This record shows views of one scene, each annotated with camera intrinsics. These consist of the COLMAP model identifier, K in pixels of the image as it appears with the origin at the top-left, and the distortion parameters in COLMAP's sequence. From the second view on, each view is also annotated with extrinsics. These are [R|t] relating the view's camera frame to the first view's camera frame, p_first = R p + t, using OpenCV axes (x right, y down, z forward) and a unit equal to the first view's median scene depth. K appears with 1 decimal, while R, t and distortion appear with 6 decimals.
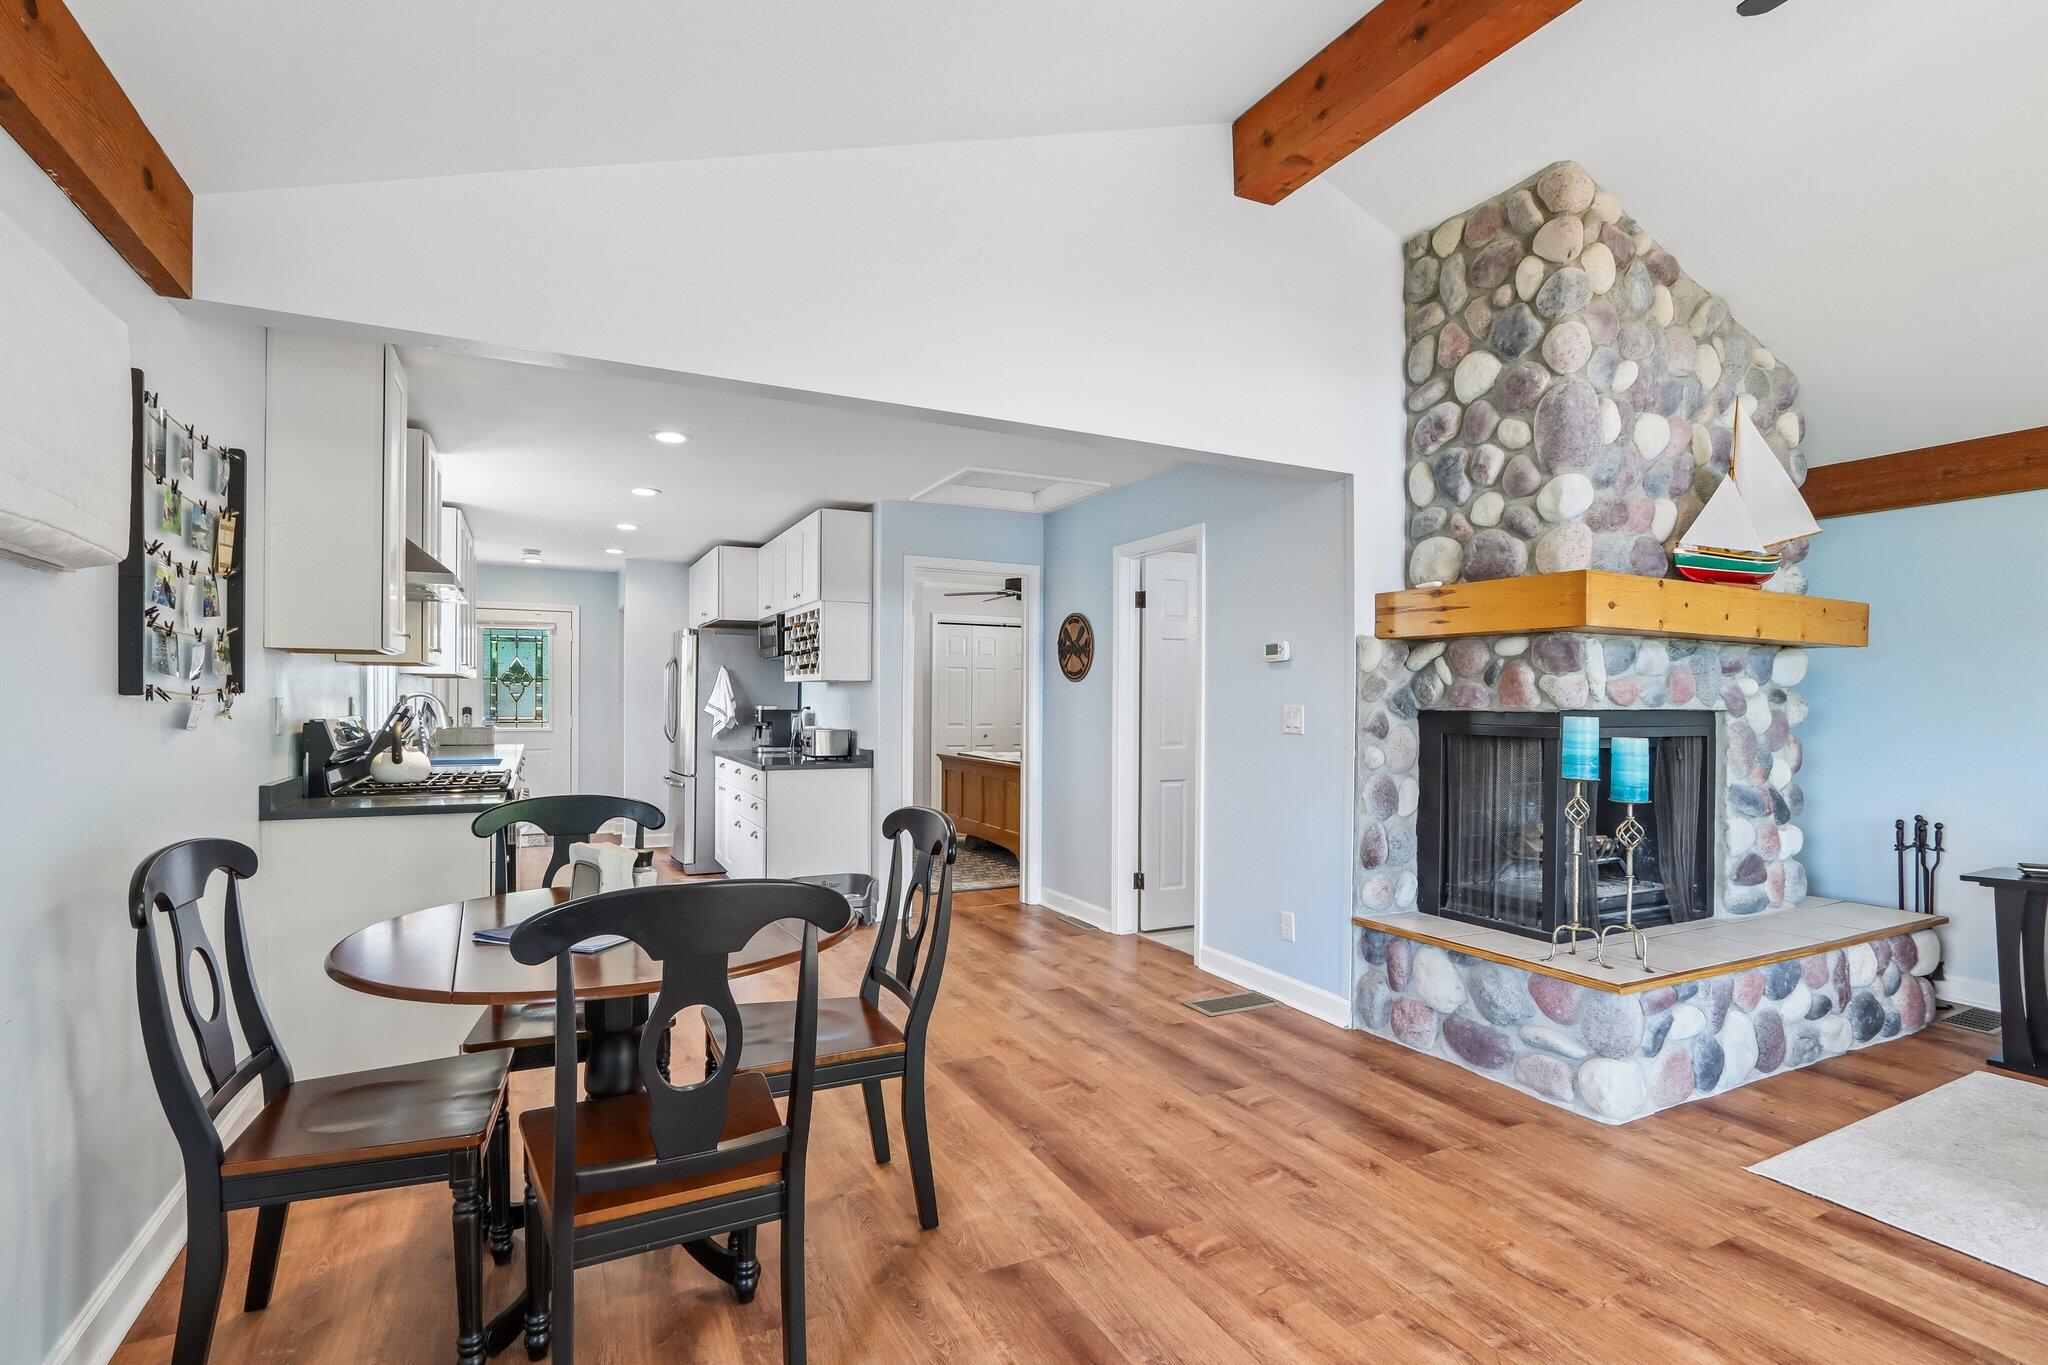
lens RADIAL K [[955.2, 0, 1006.2], [0, 955.2, 698.8], [0, 0, 1]] dist [-0.009811, 0.000779]
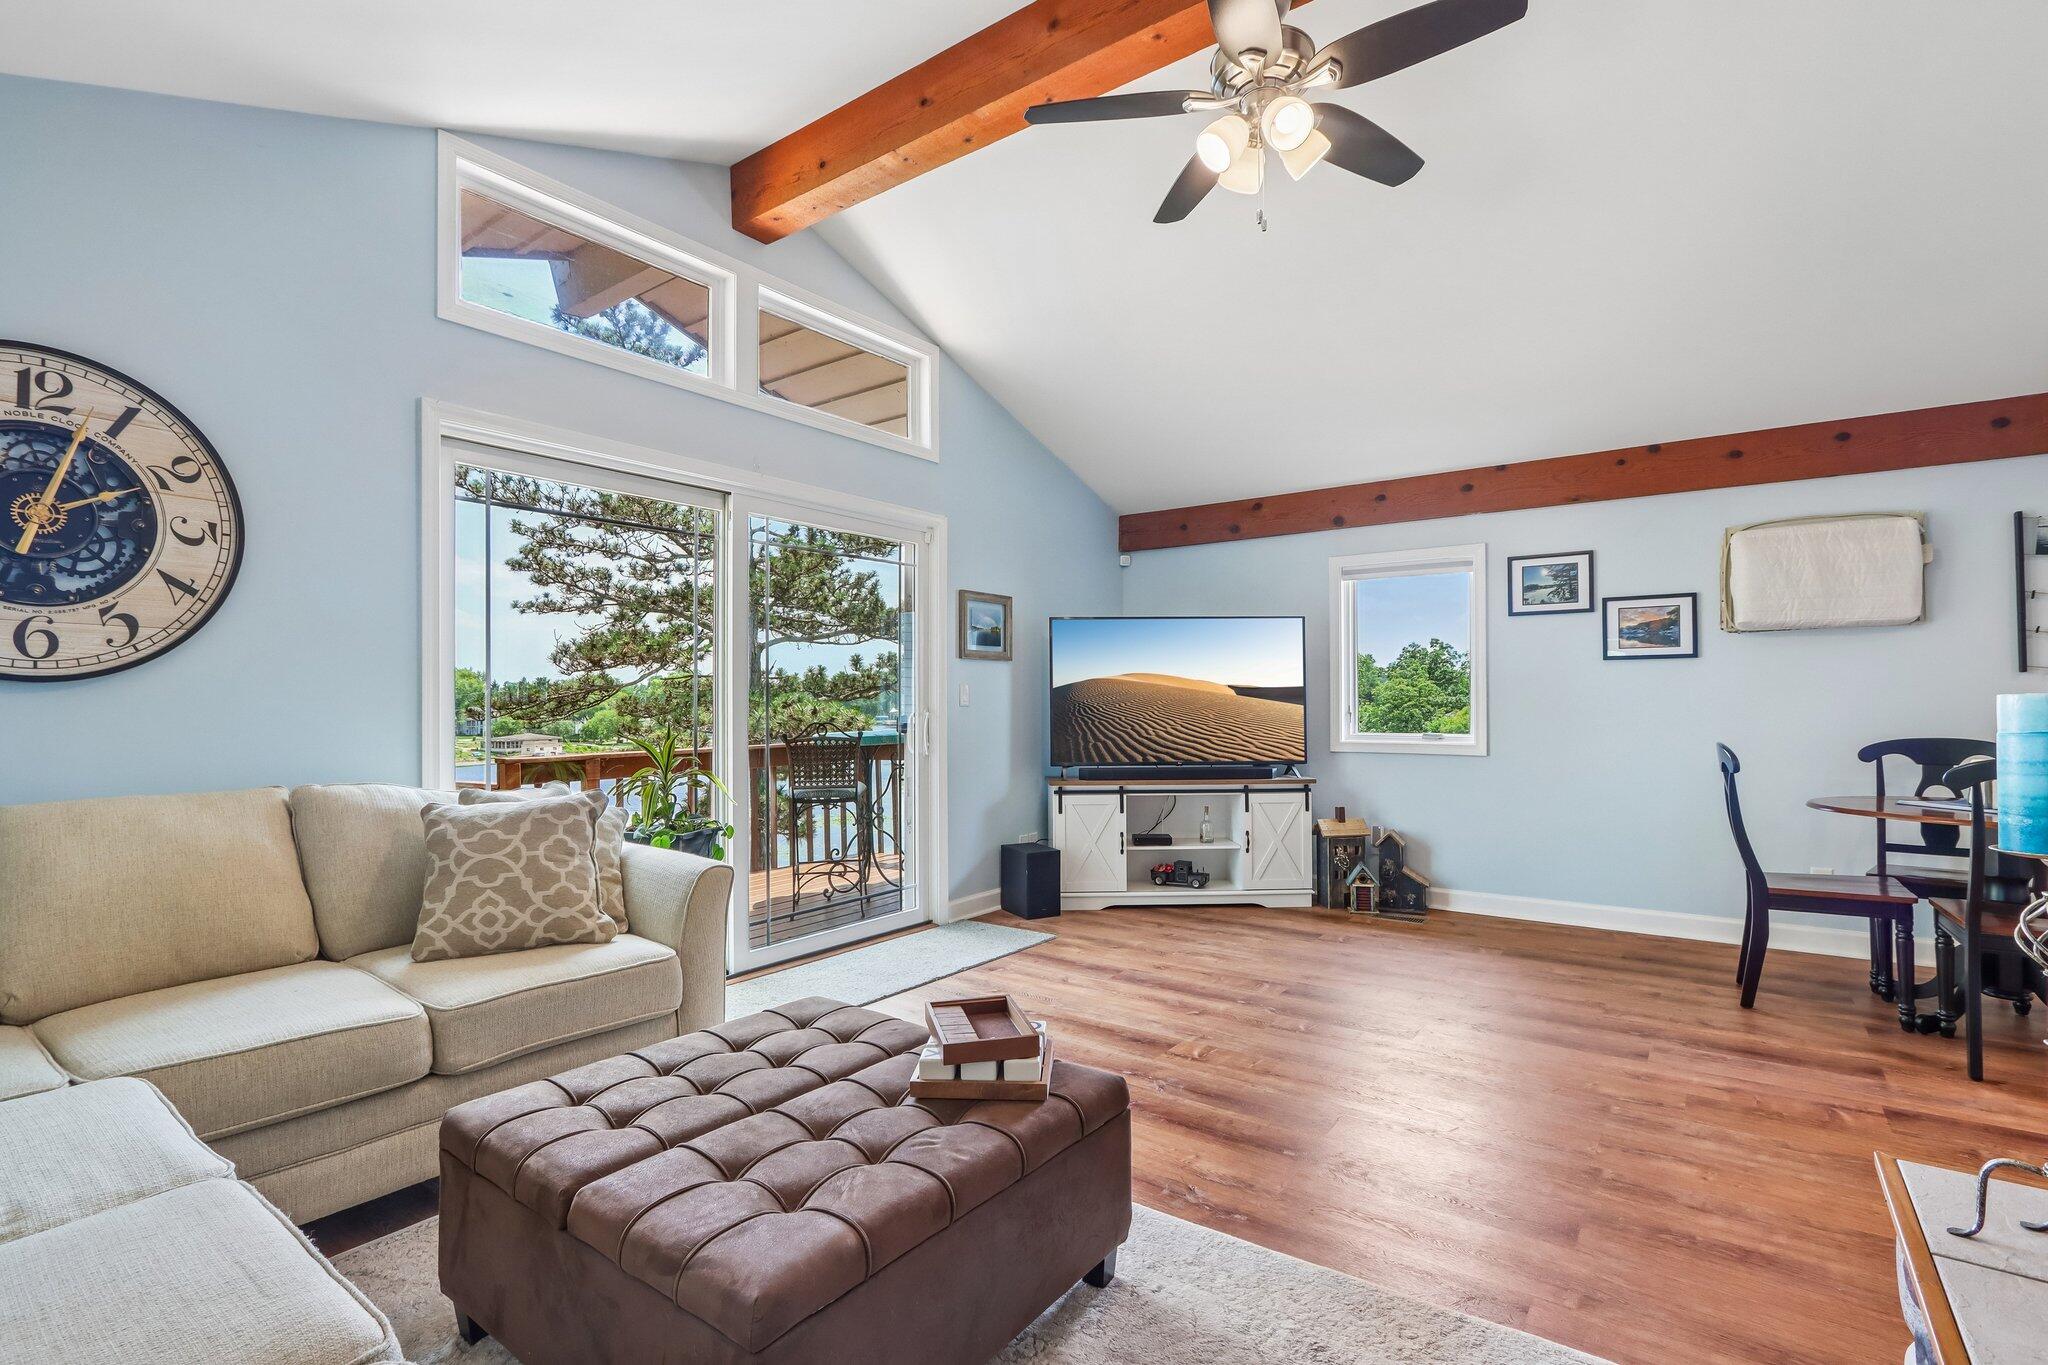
lens RADIAL K [[955.2, 0, 1012.7], [0, 955.2, 685.7], [0, 0, 1]] dist [-0.009811, 0.000779]
pose [[-0.892500, -0.011505, -0.450901, 1.103694], [-0.001395, 0.999740, -0.022749, 0.042997], [0.451046, -0.019675, -0.892284, 1.050590]]
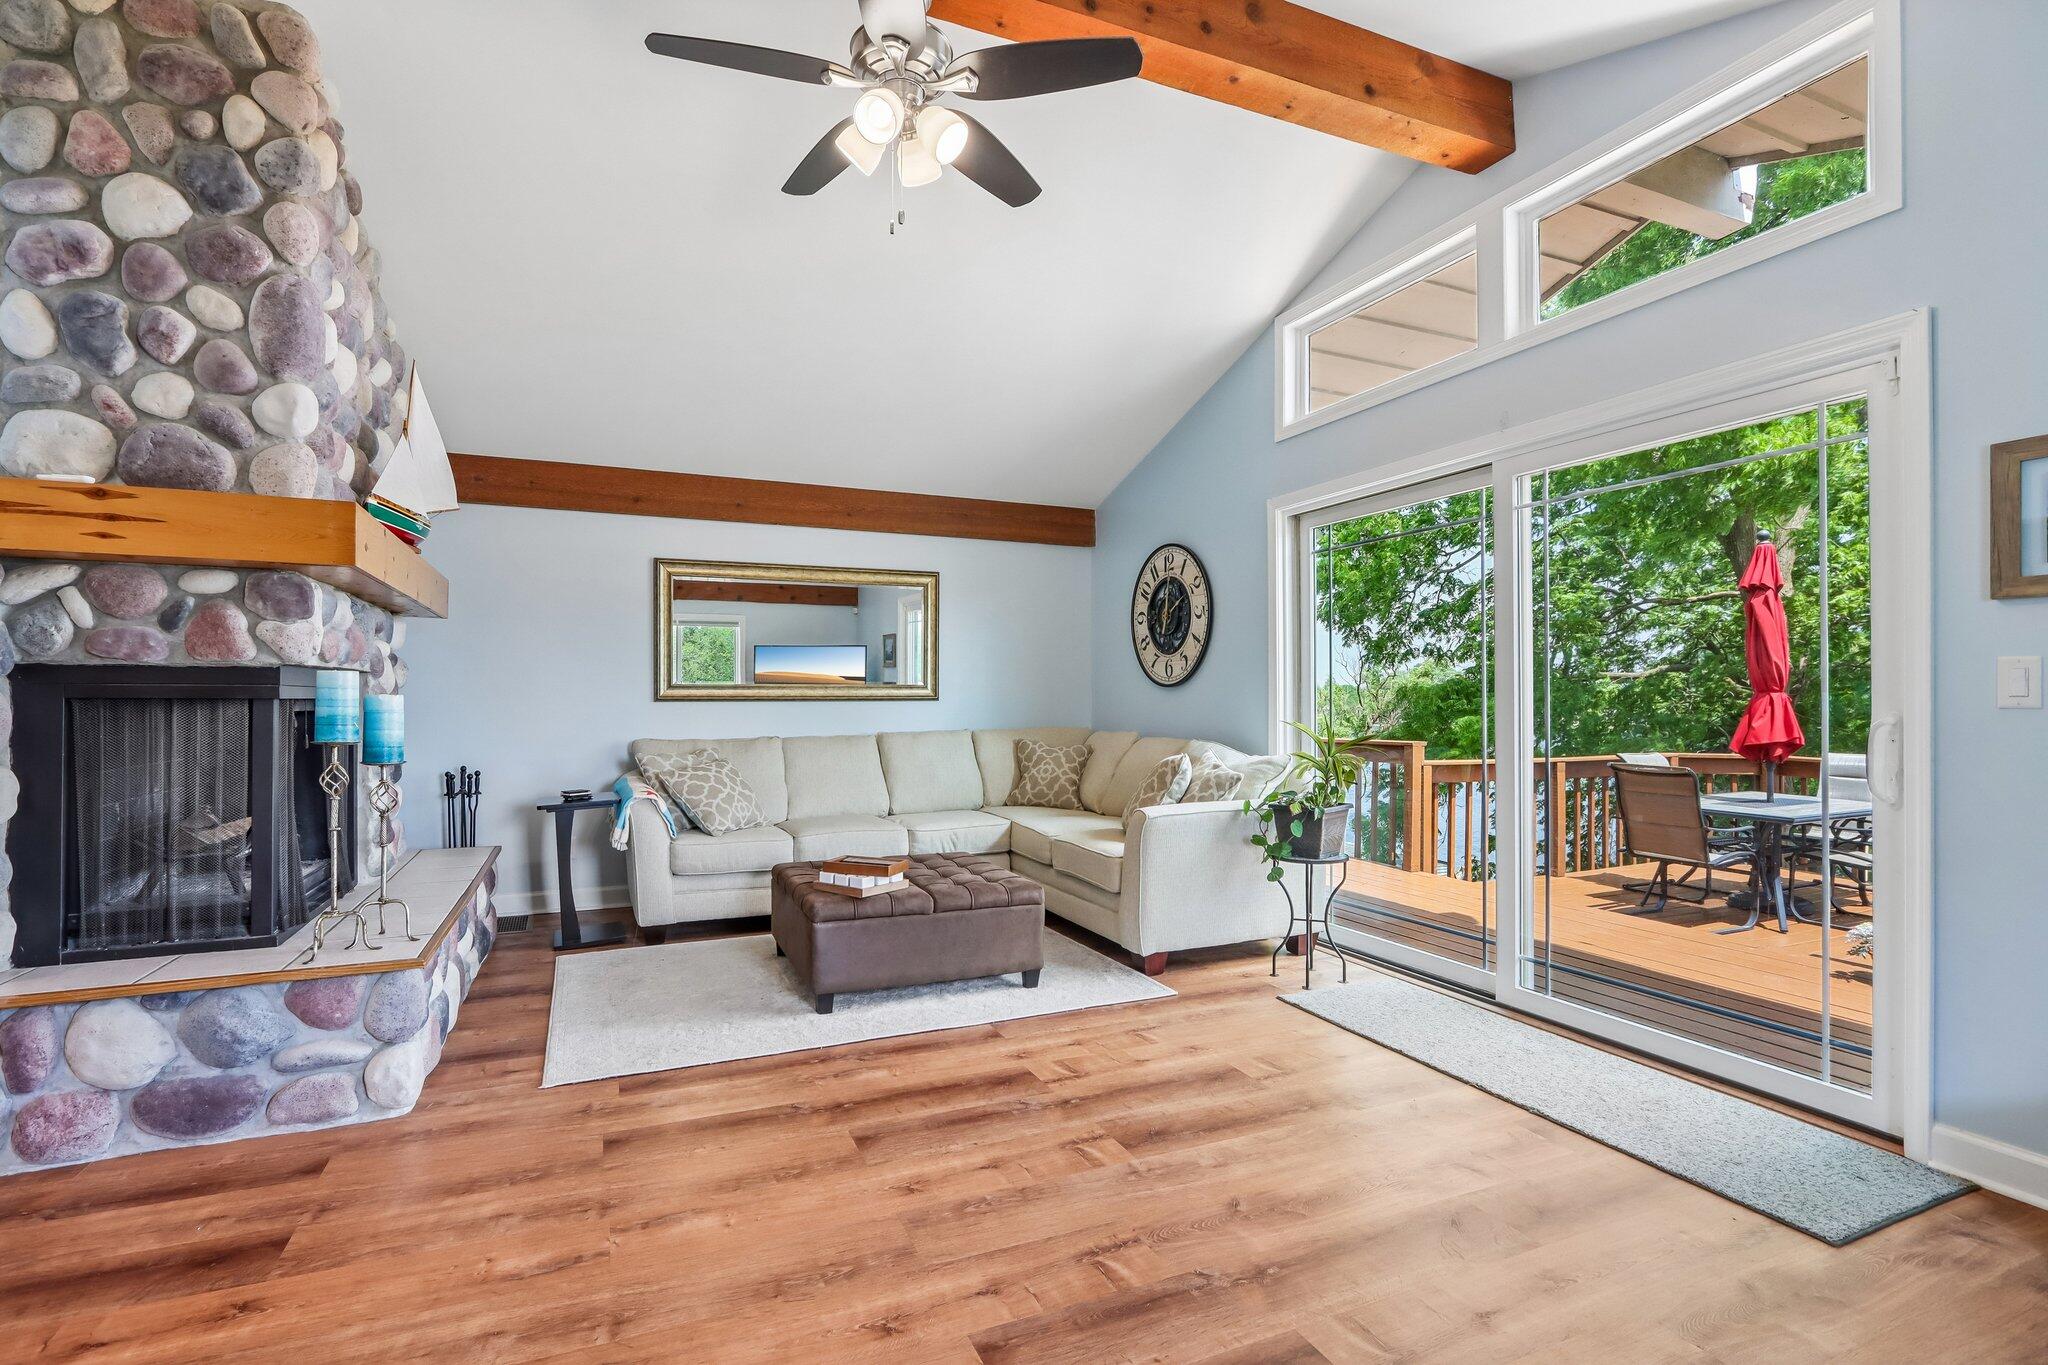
lens RADIAL K [[955.2, 0, 1005.1], [0, 955.2, 689.7], [0, 0, 1]] dist [-0.009811, 0.000779]
pose [[0.057868, -0.000441, 0.998324, -0.207961], [-0.003558, 0.999993, 0.000648, 0.030743], [-0.998318, -0.003590, 0.057866, 0.315848]]
